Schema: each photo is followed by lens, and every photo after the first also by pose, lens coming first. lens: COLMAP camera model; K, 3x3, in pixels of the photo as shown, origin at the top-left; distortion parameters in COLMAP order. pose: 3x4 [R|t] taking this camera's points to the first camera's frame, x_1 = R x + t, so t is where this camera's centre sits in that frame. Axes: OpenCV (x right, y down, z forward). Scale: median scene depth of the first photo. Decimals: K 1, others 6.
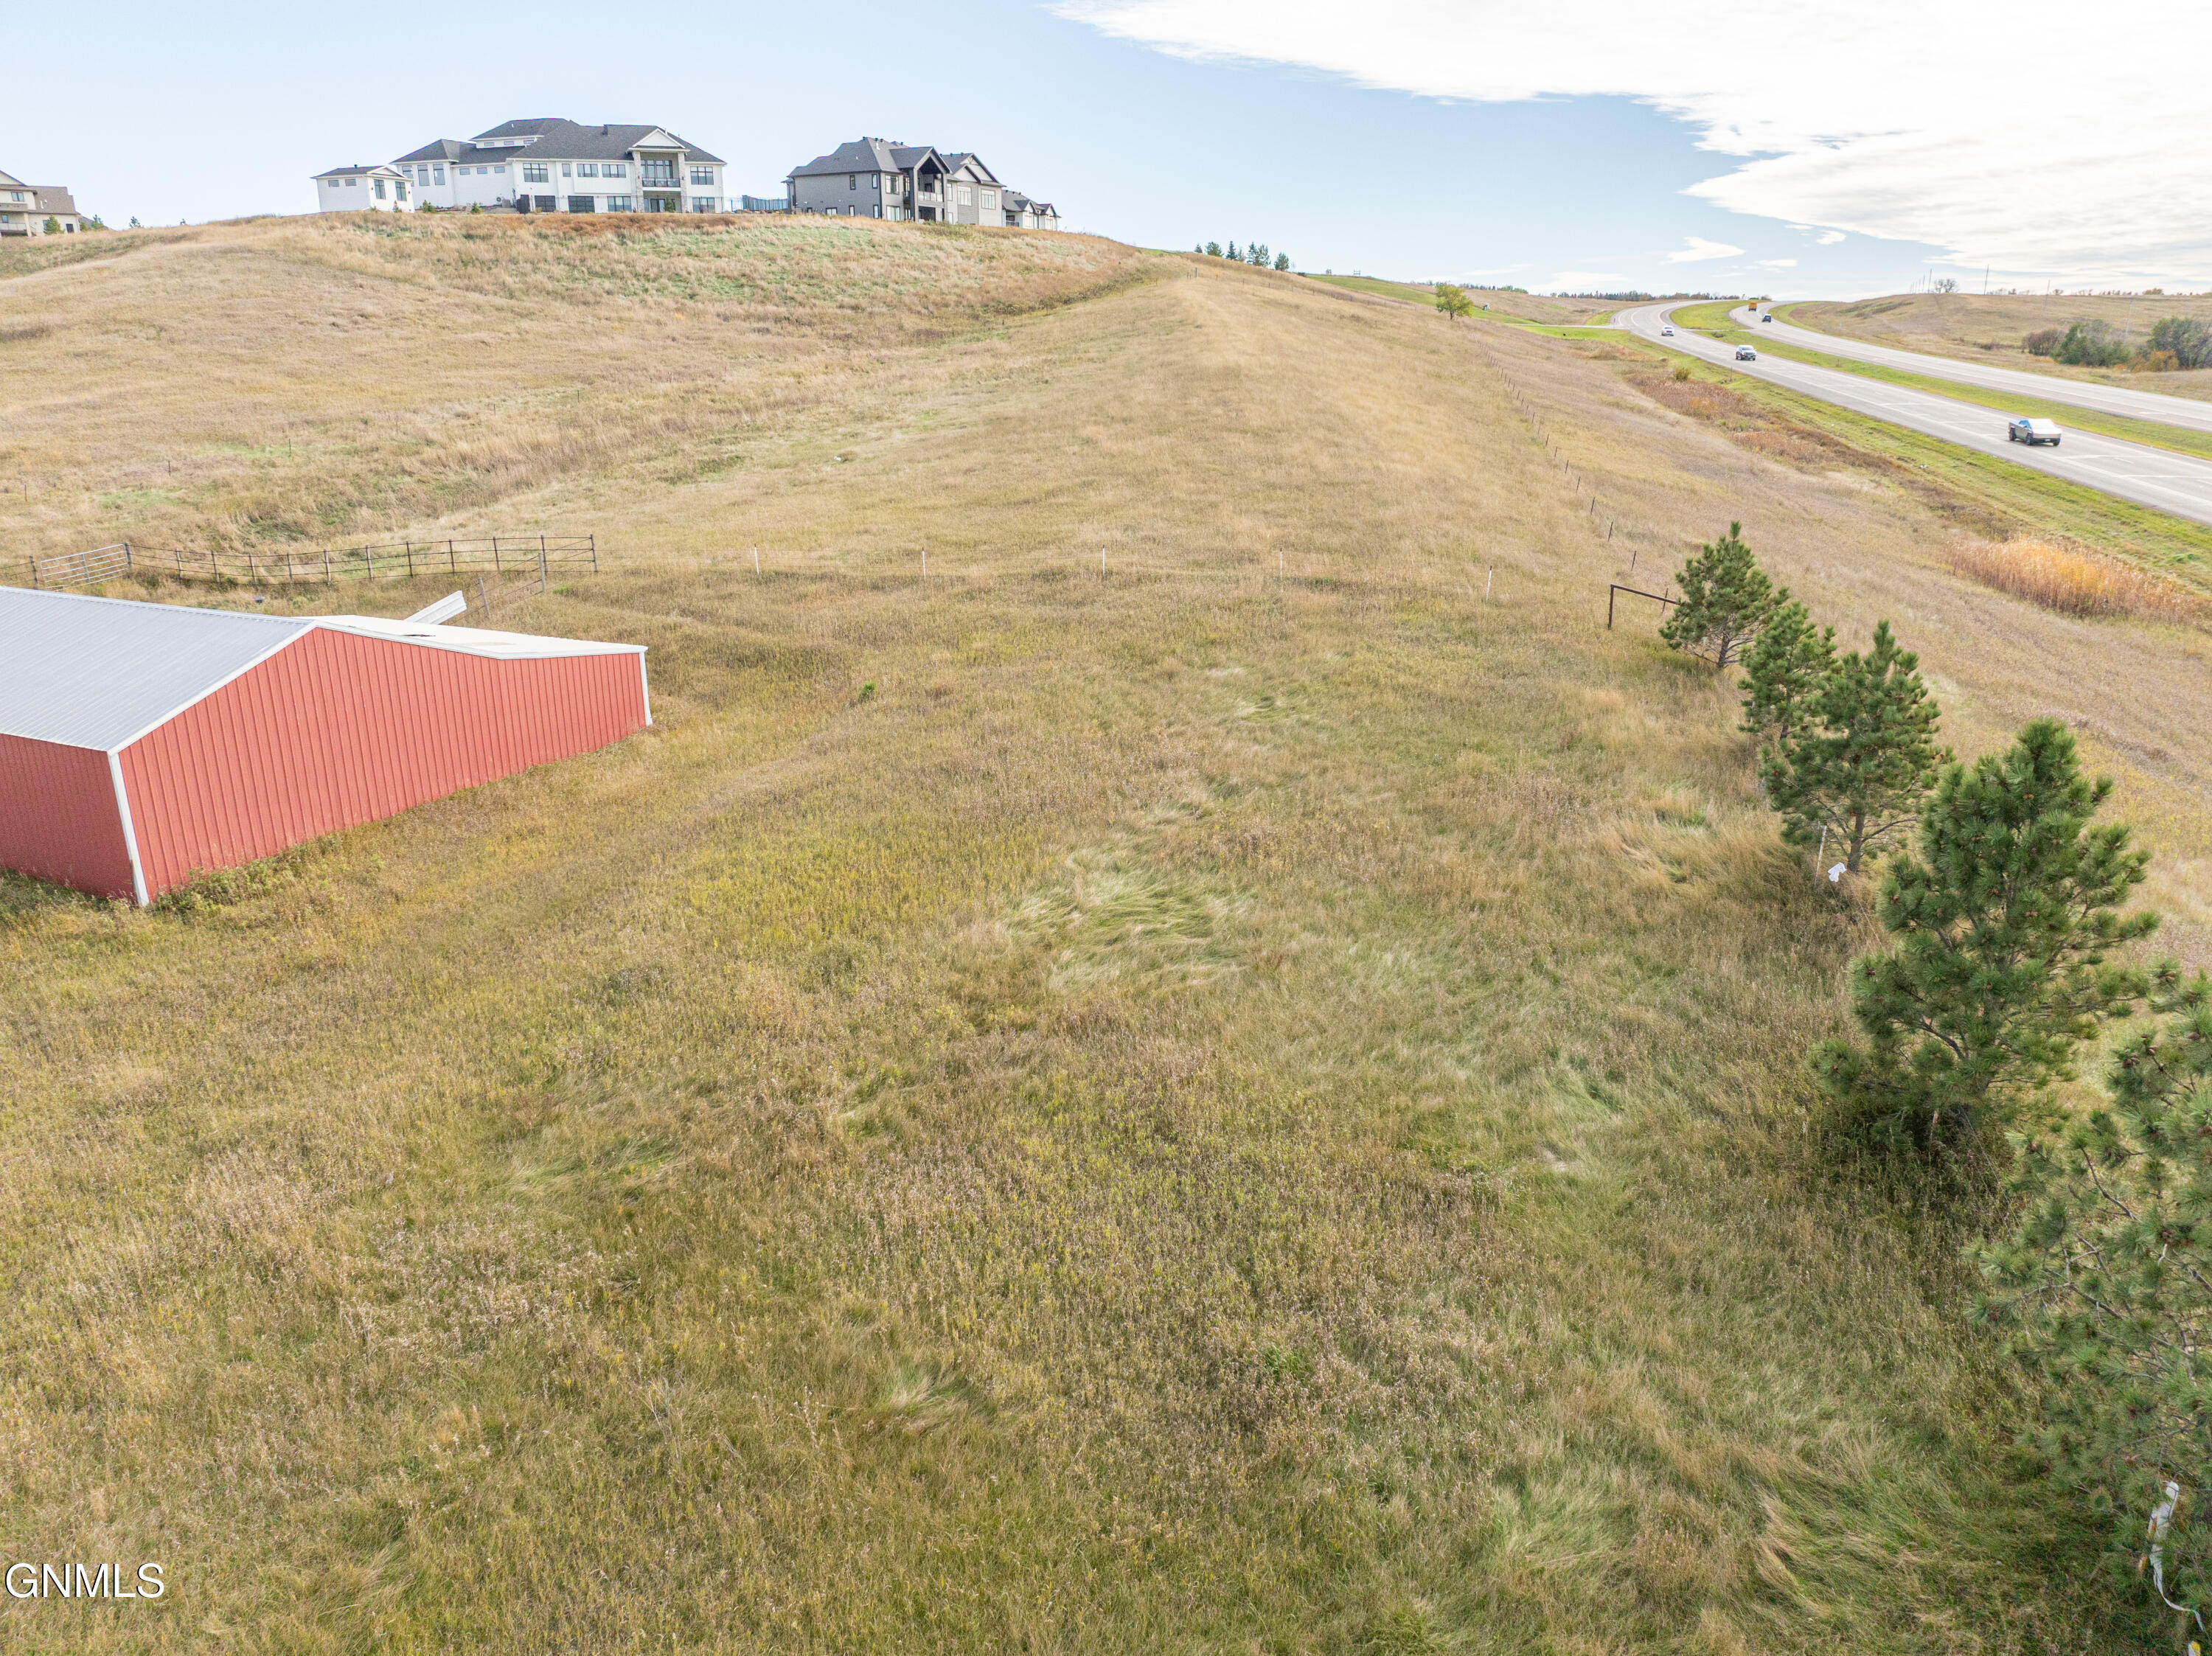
lens RADIAL K [[1551.6, 0, 1109.0], [0, 1551.6, 833.2], [0, 0, 1]] dist [-0.044078, 0.022849]
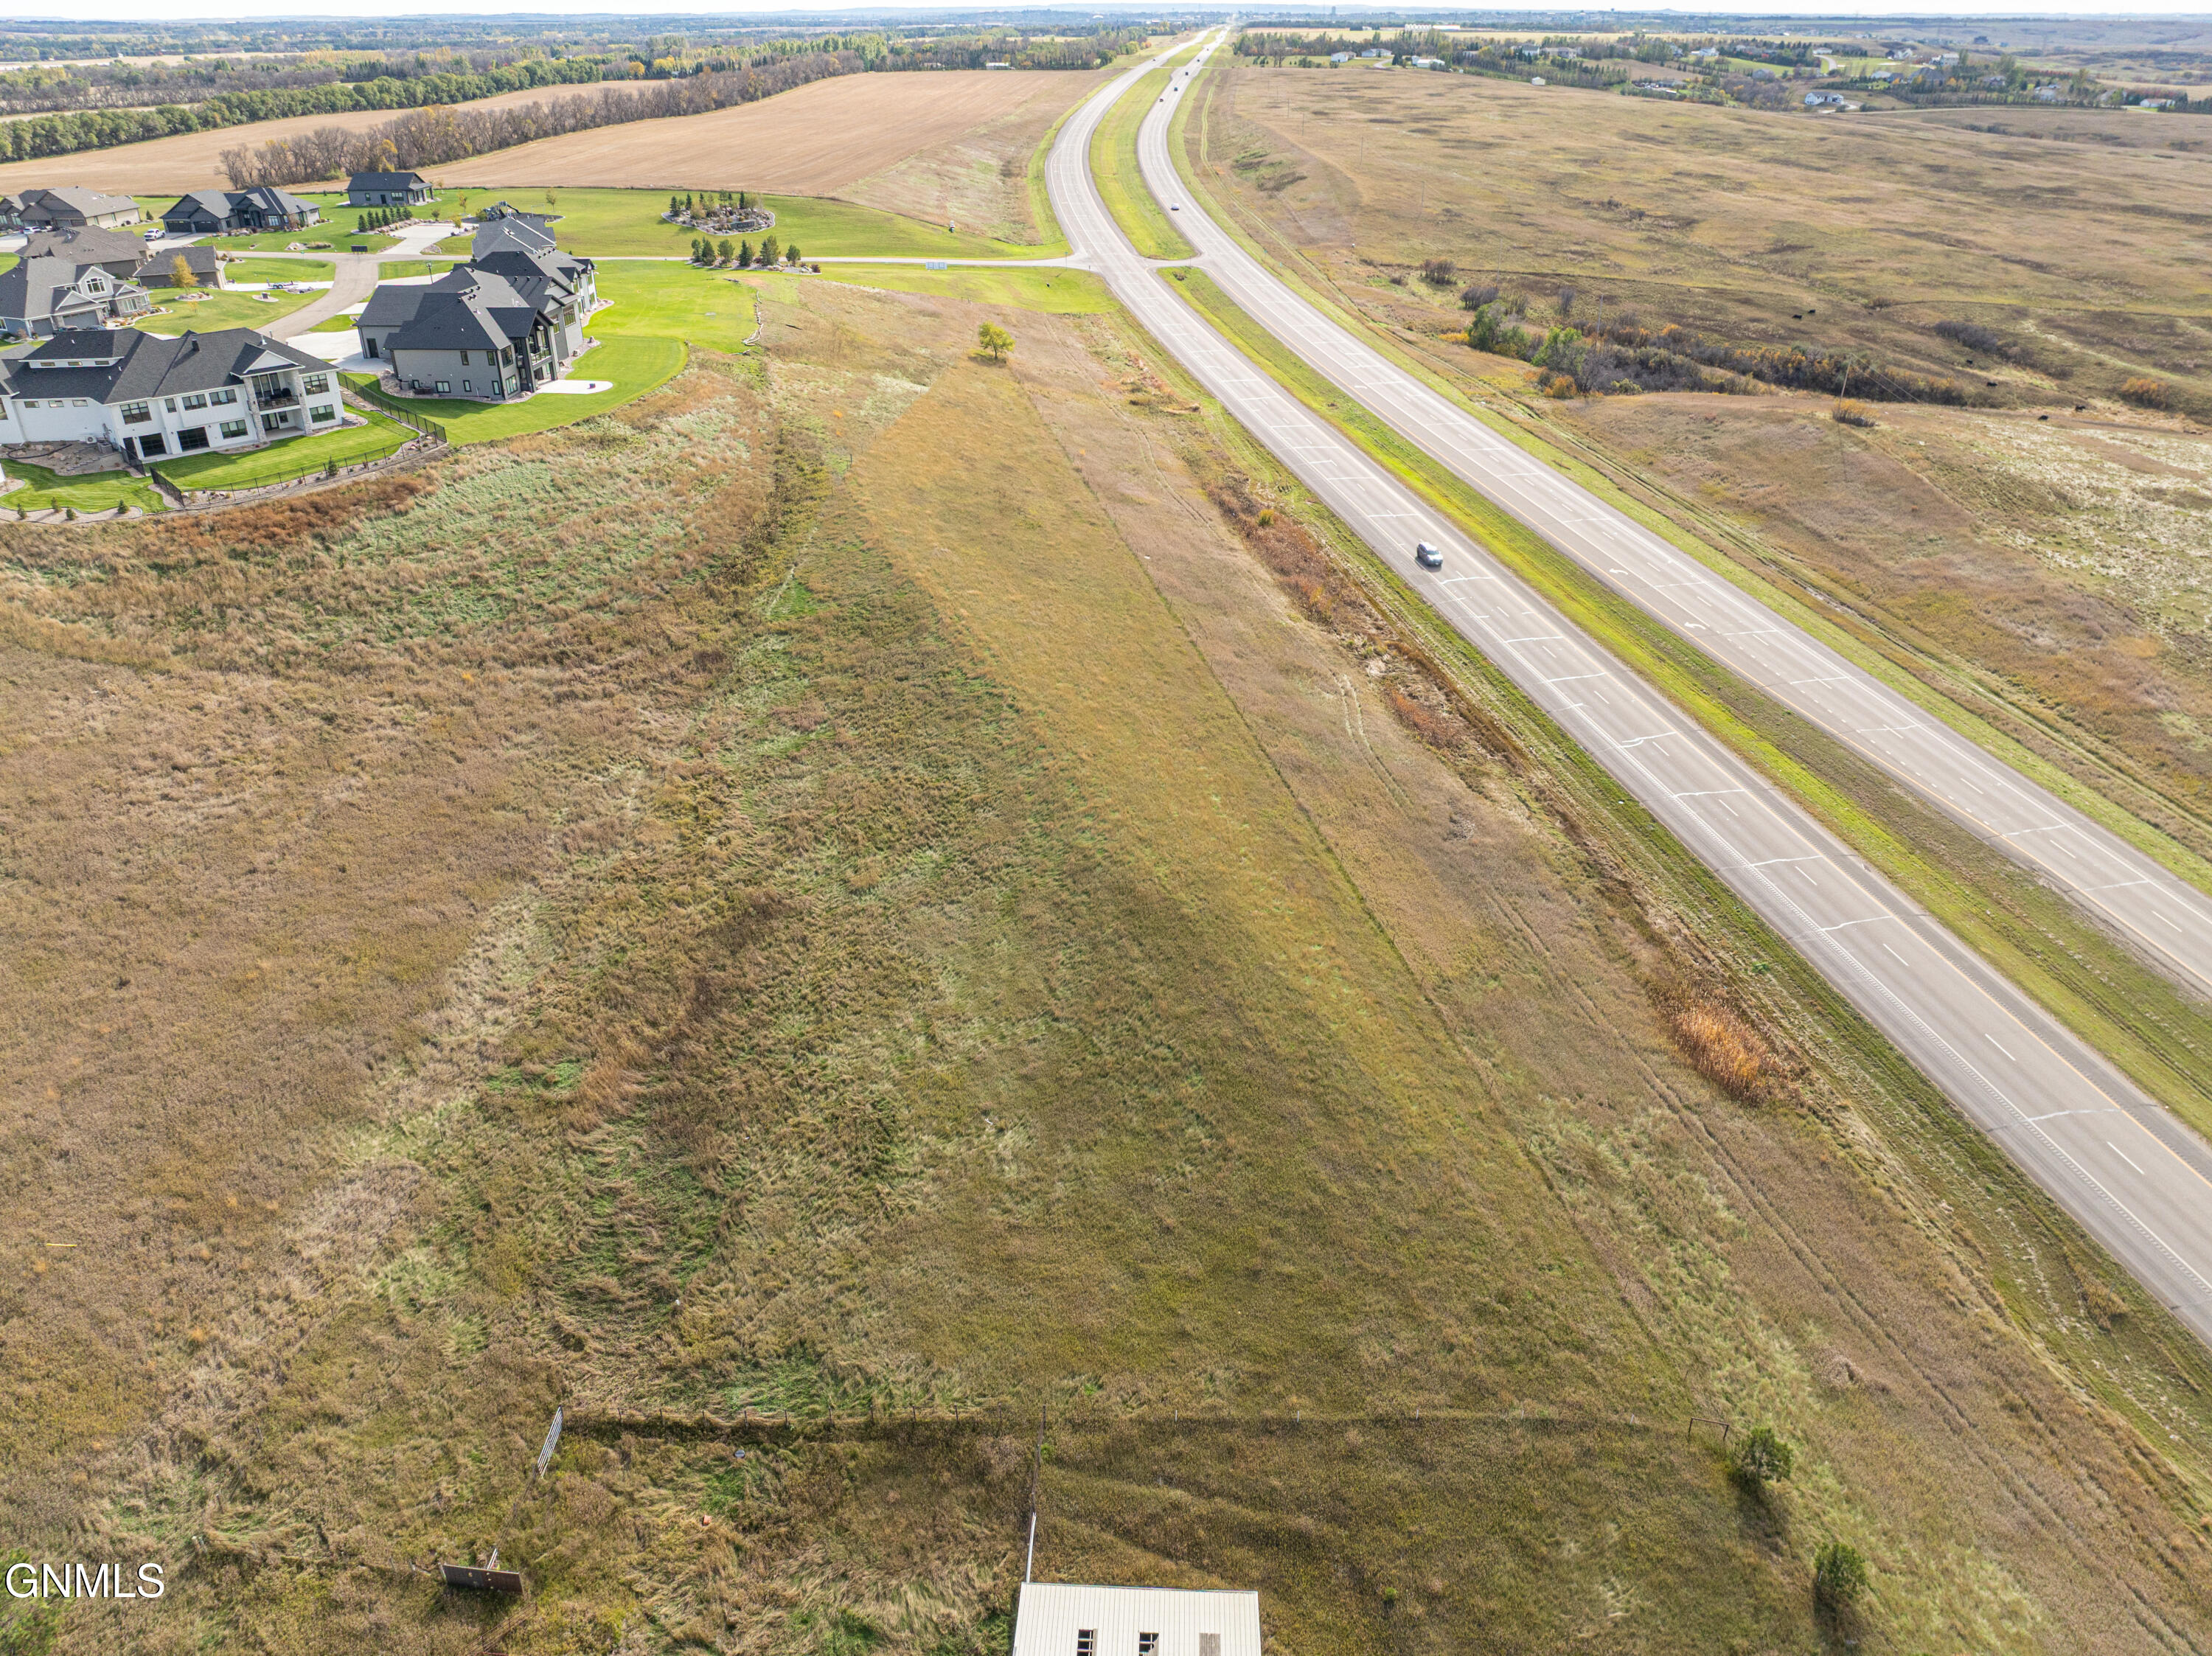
lens RADIAL K [[1559.8, 0, 1110.1], [0, 1559.8, 821.5], [0, 0, 1]] dist [-0.049927, 0.018519]
pose [[0.919344, -0.181898, 0.348884, -0.498914], [0.120308, 0.974209, 0.190901, -0.738301], [-0.374610, -0.133530, 0.917517, -0.256510]]
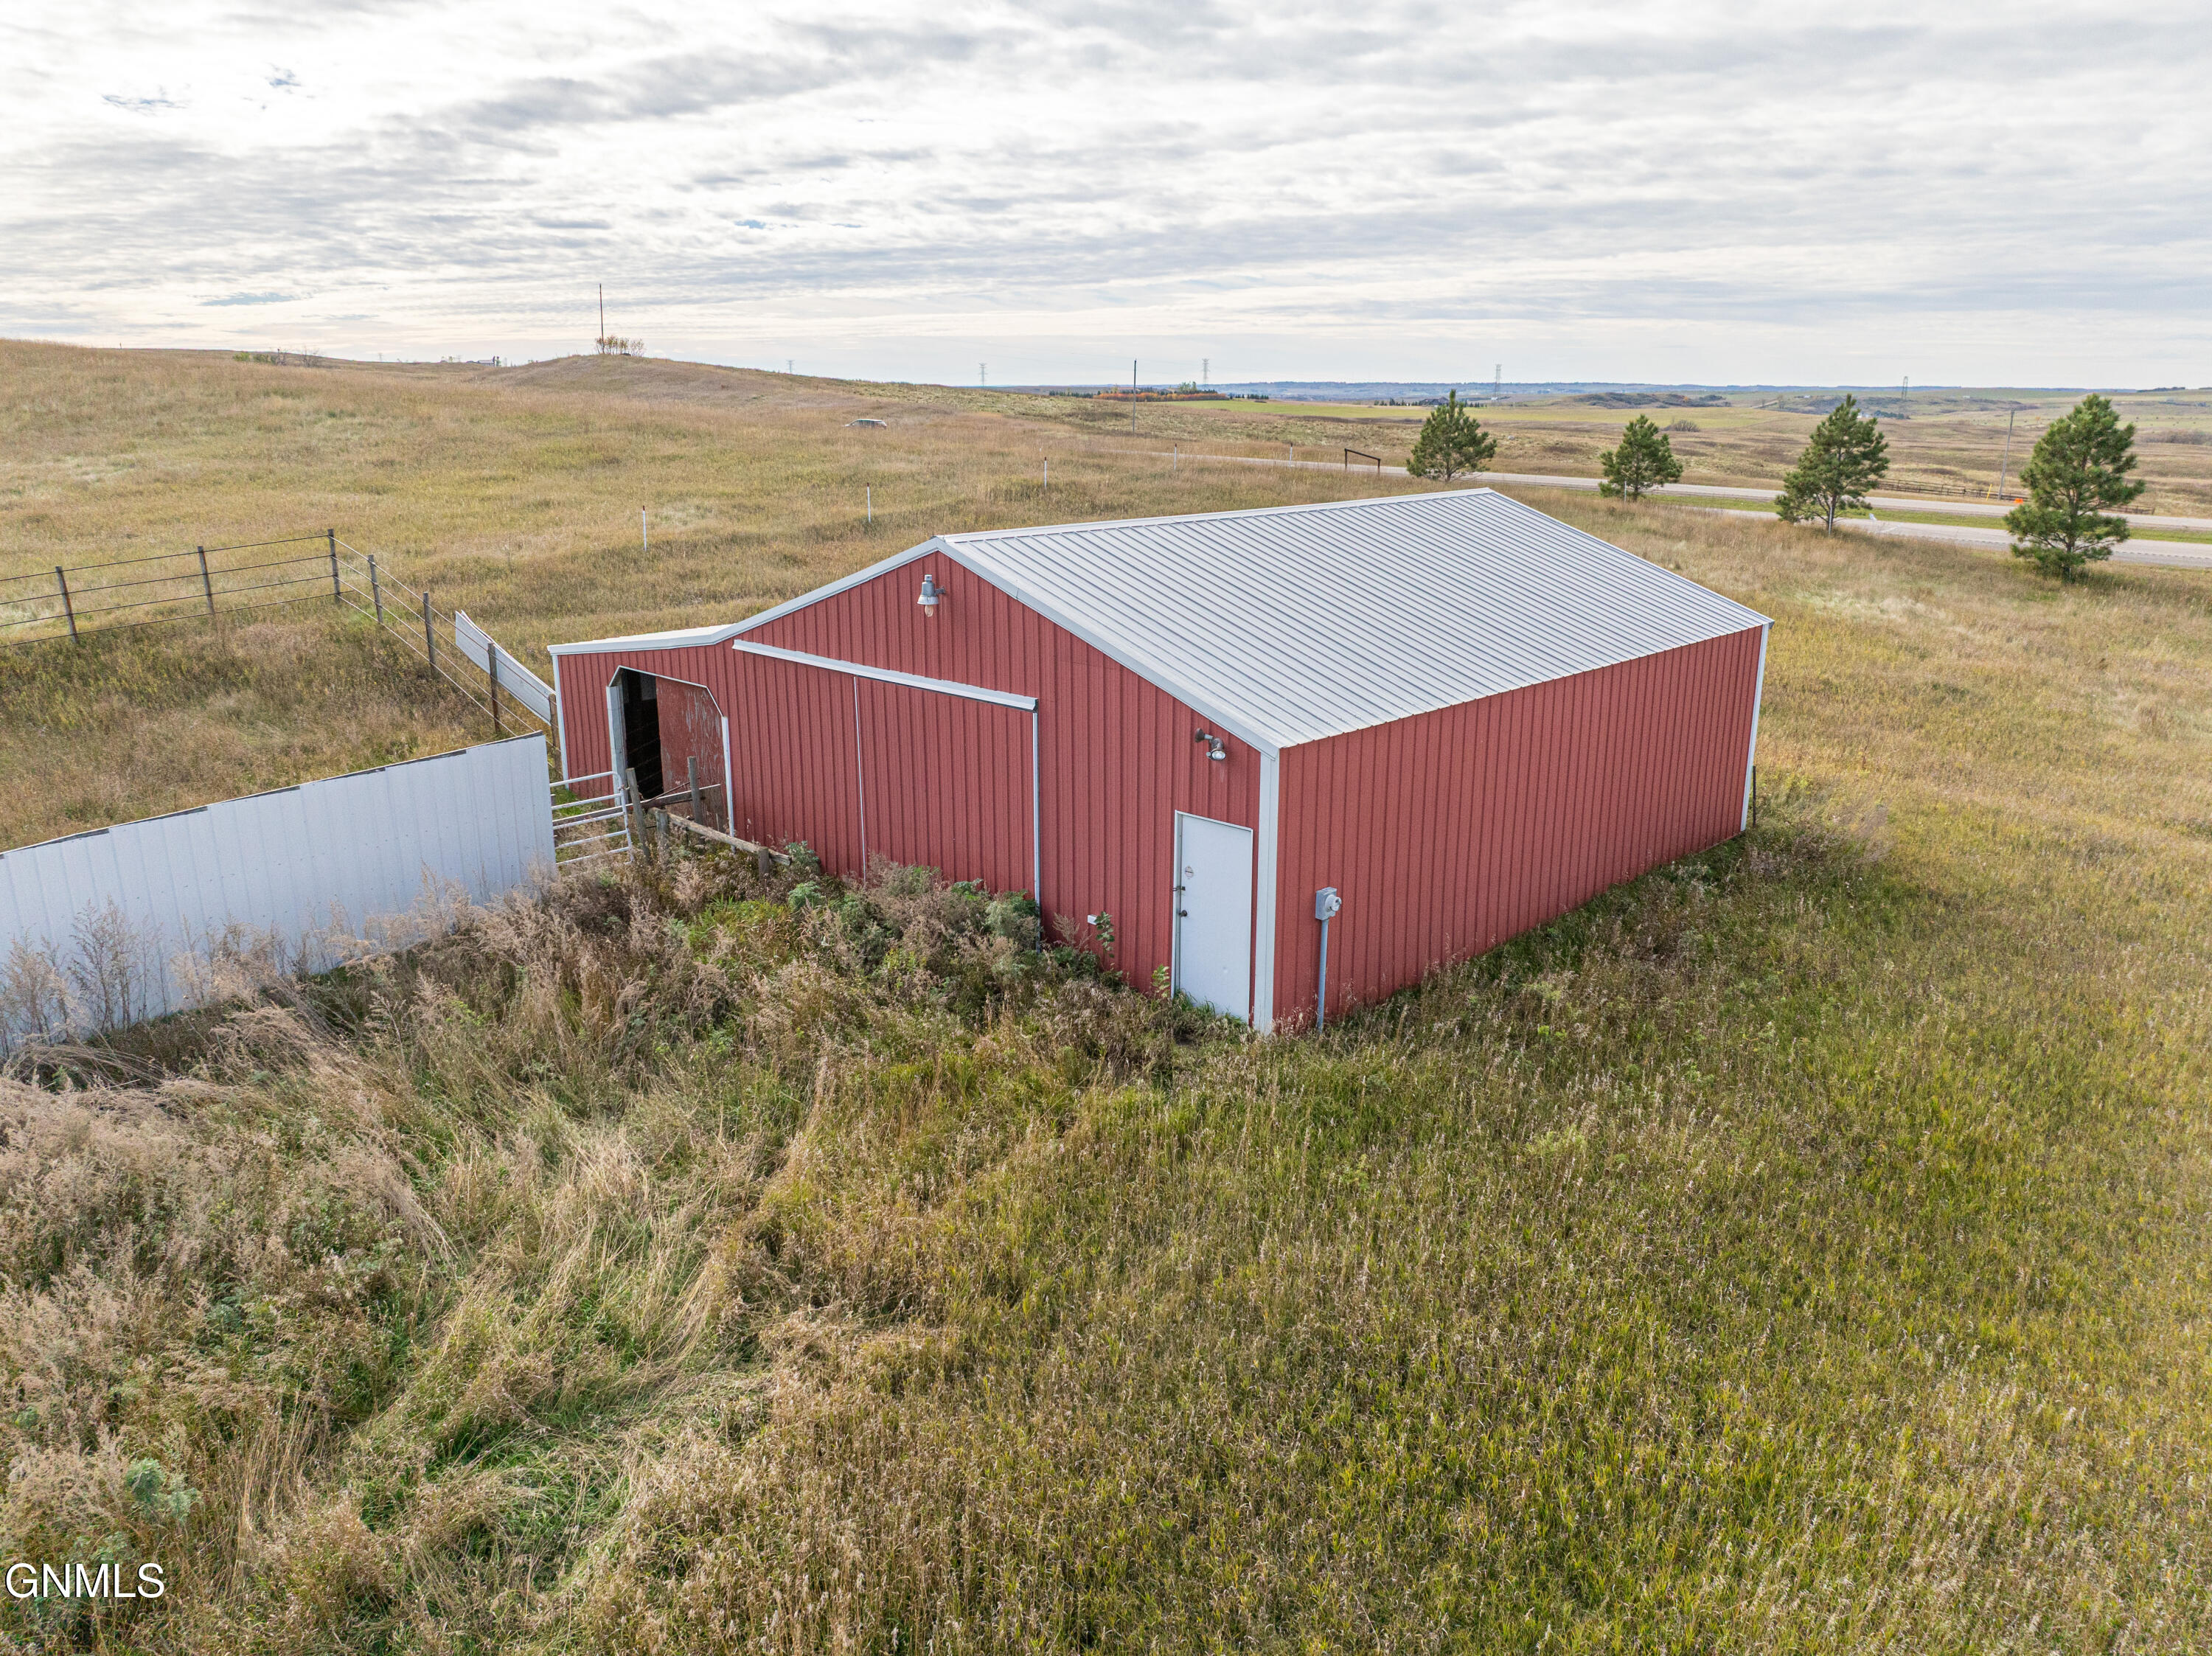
lens RADIAL K [[1578.6, 0, 1129.7], [0, 1578.6, 736.3], [0, 0, 1]] dist [-0.088998, 0.060151]
pose [[0.304362, -0.196499, 0.932069, -0.564785], [0.291173, 0.950849, 0.105377, -0.066129], [-0.906963, 0.239320, 0.346618, 0.384888]]
